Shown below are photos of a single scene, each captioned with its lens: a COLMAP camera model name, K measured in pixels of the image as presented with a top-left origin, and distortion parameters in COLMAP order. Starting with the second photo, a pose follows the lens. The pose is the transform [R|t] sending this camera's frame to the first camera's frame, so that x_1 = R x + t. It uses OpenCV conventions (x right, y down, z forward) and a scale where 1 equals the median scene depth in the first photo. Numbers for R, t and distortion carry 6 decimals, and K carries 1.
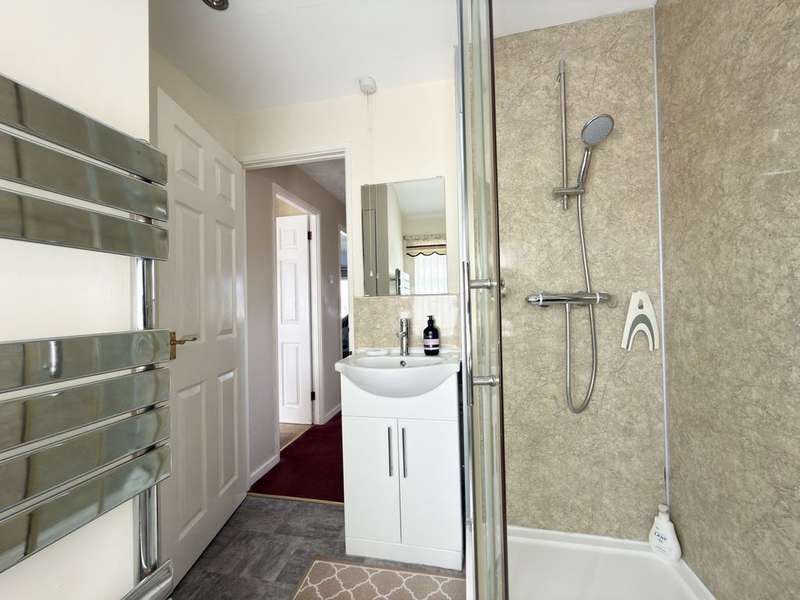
lens RADIAL K [[319.0, 0, 400.0], [0, 319.0, 300.0], [0, 0, 1]] dist [0.001901, 0.000238]
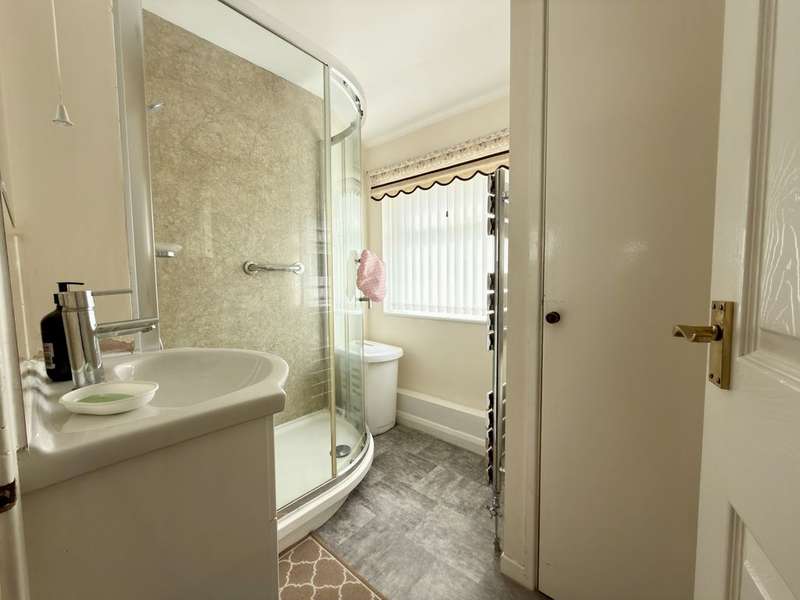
lens RADIAL K [[319.0, 0, 400.0], [0, 319.0, 300.0], [0, 0, 1]] dist [0.001901, 0.000238]
pose [[-0.882121, -0.013698, 0.470824, -0.795527], [0.011723, 0.998629, 0.051016, 0.082696], [-0.470878, 0.050522, -0.880751, 2.015211]]
